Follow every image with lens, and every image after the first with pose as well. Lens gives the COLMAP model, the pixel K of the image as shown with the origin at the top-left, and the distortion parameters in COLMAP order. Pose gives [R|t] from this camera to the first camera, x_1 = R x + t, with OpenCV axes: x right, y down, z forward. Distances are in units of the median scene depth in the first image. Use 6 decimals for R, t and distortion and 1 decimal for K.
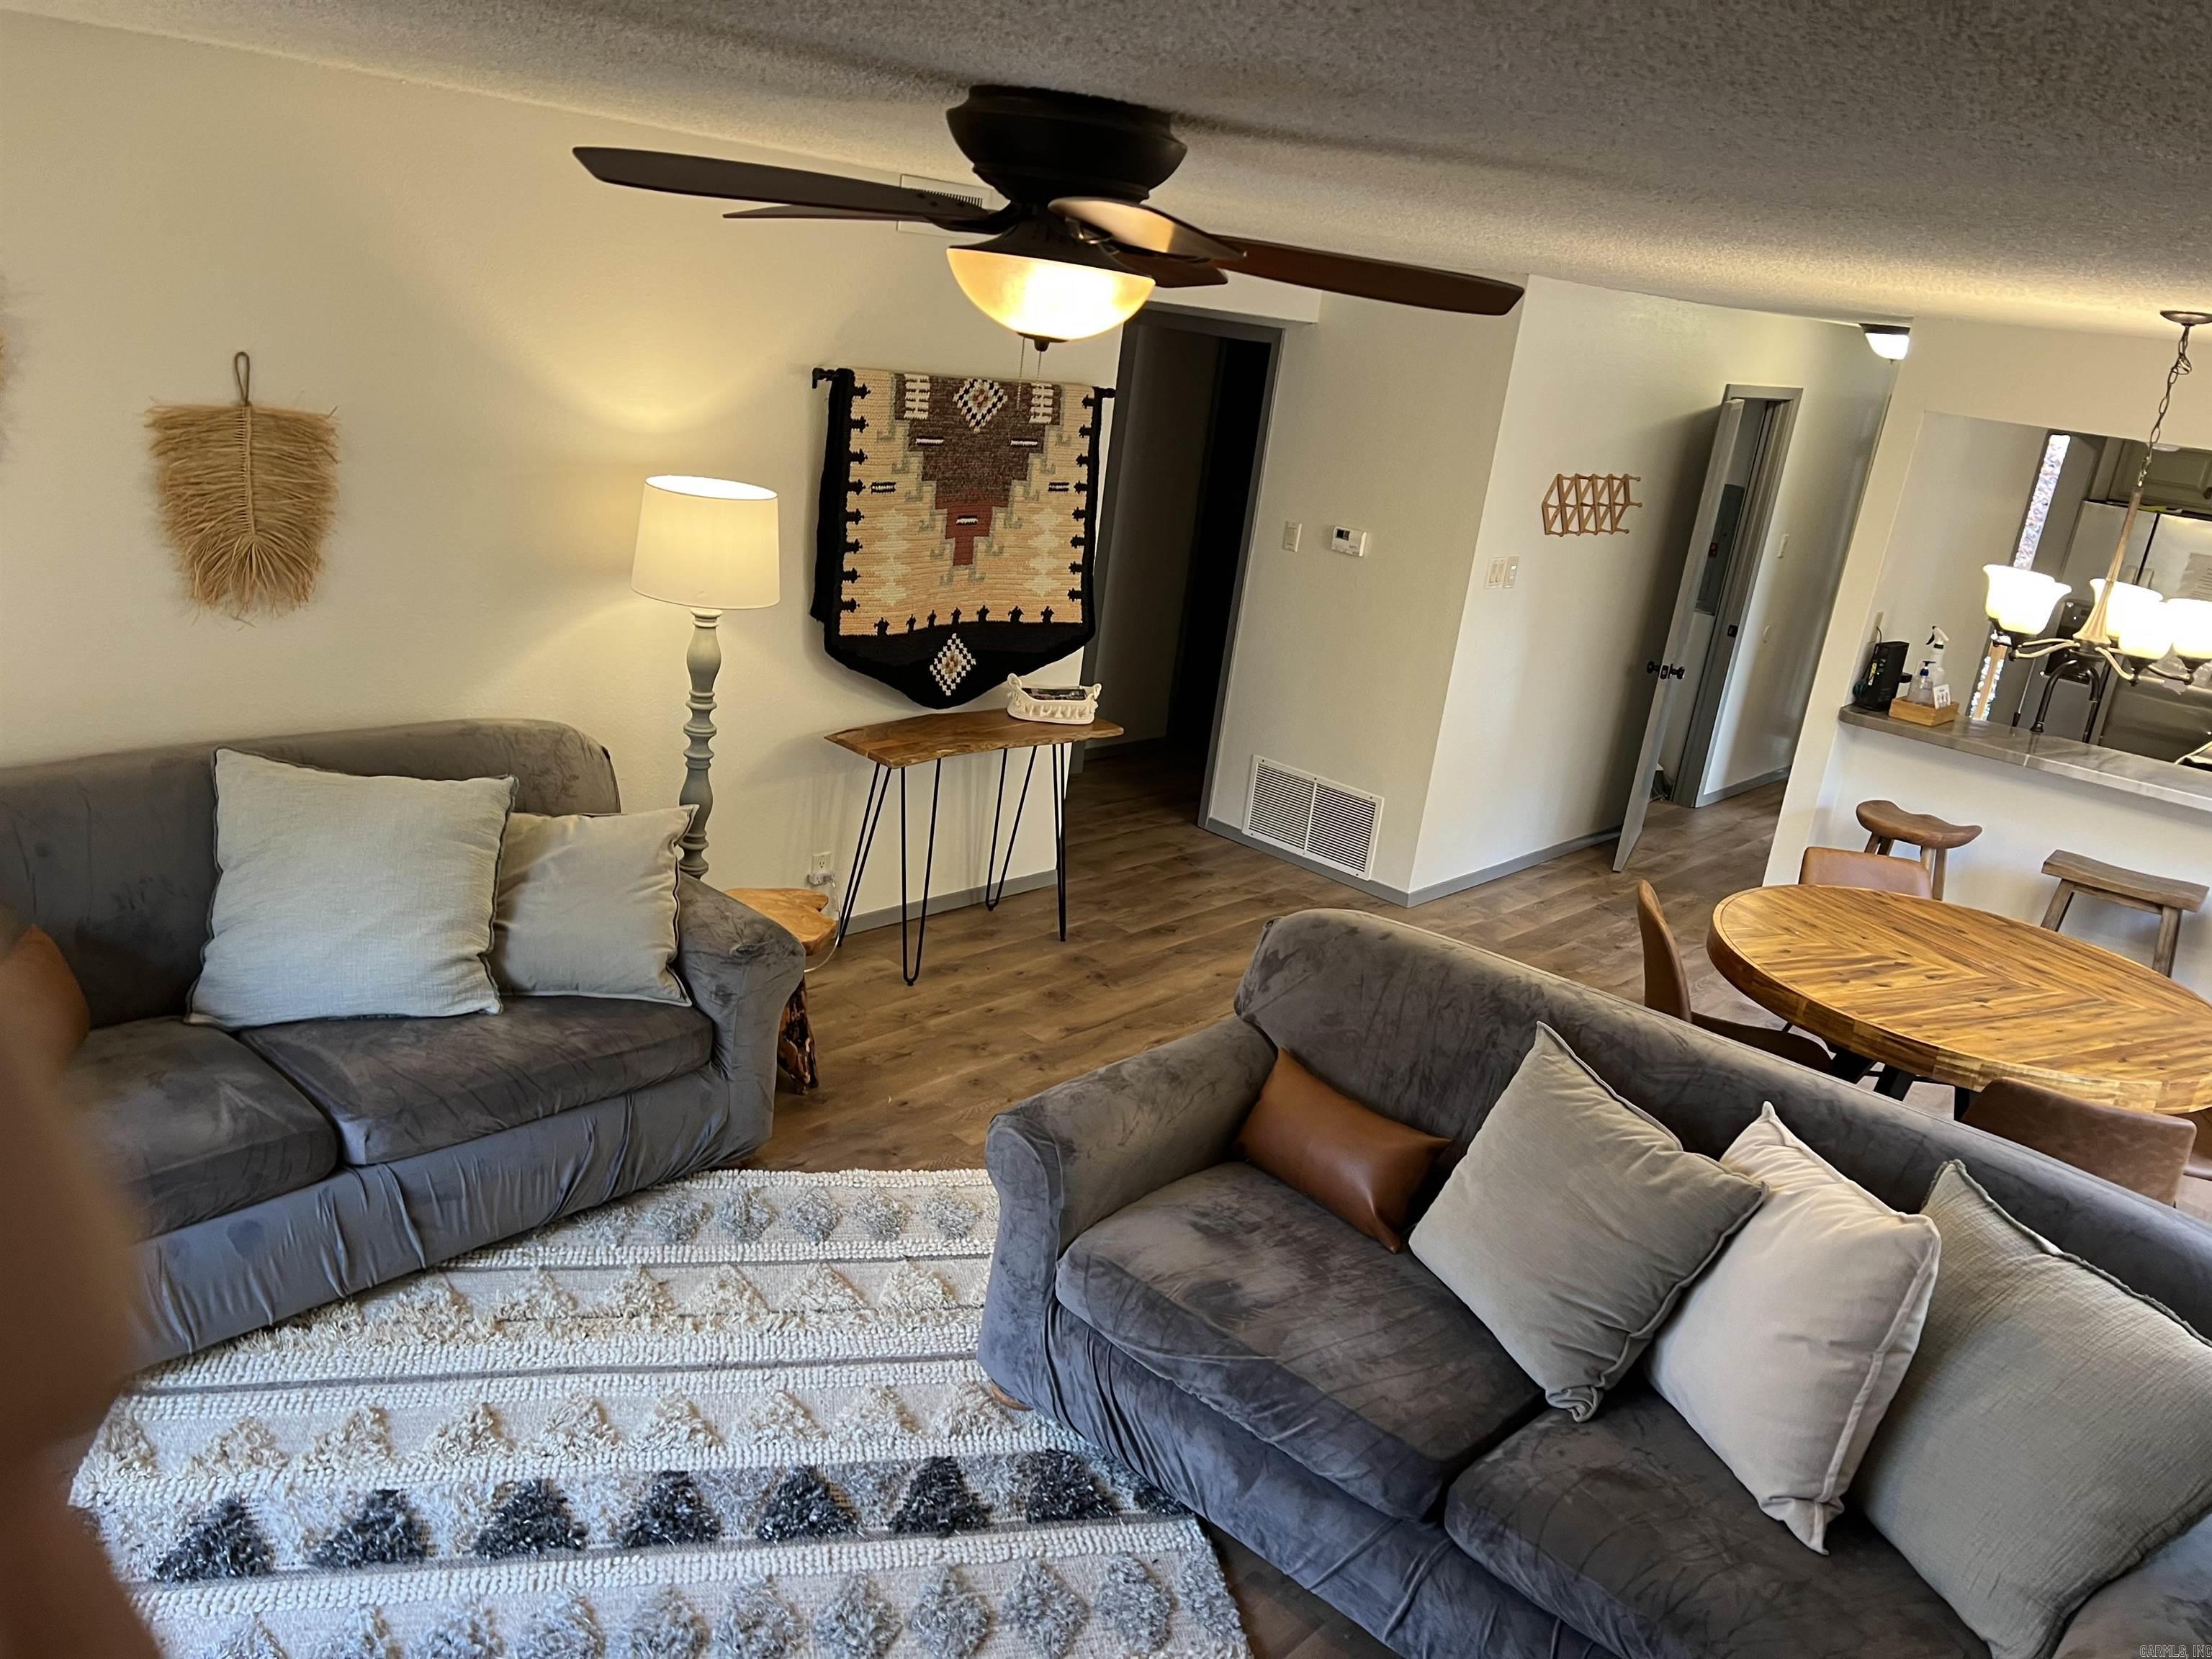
lens RADIAL K [[1667.8, 0, 1078.5], [0, 1667.8, 832.8], [0, 0, 1]] dist [0.133926, -0.341621]
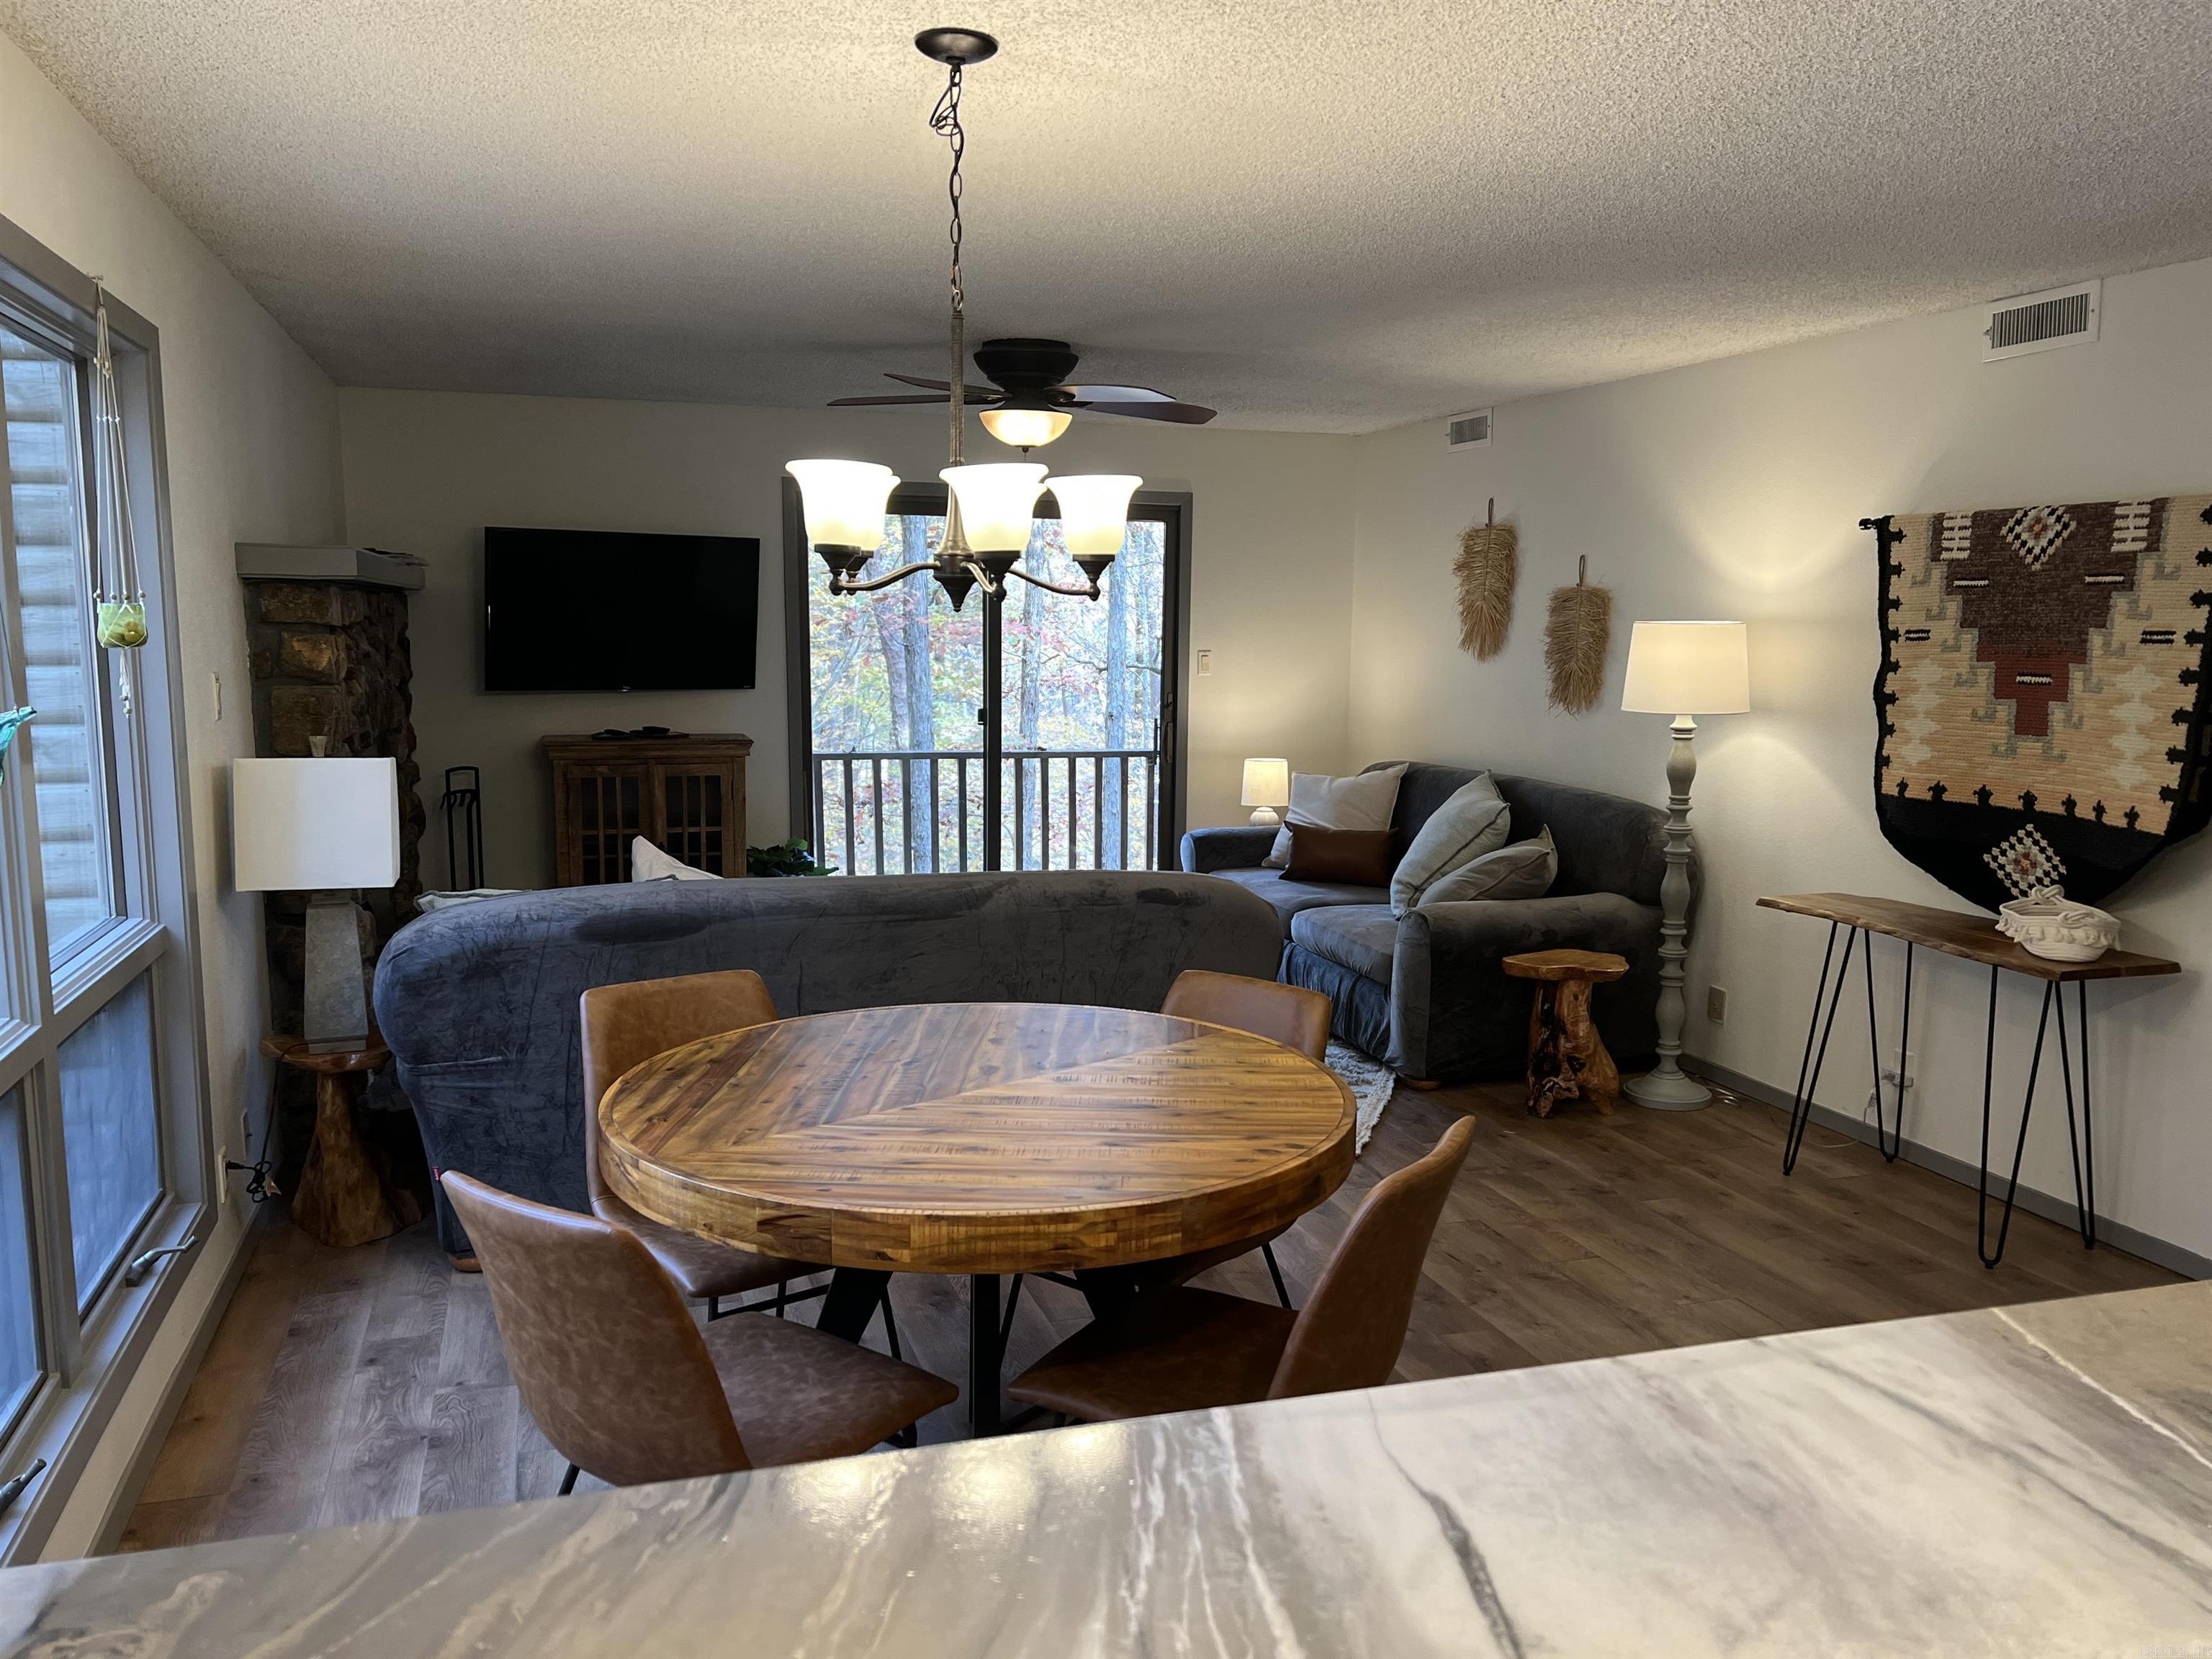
lens RADIAL K [[1652.0, 0, 1106.0], [0, 1652.0, 829.5], [0, 0, 1]] dist [0.009037, 0.002837]
pose [[-0.467886, -0.009996, -0.883732, 0.857139], [-0.338026, 0.925931, 0.168492, -0.106070], [0.816591, 0.377559, -0.436609, 1.034302]]
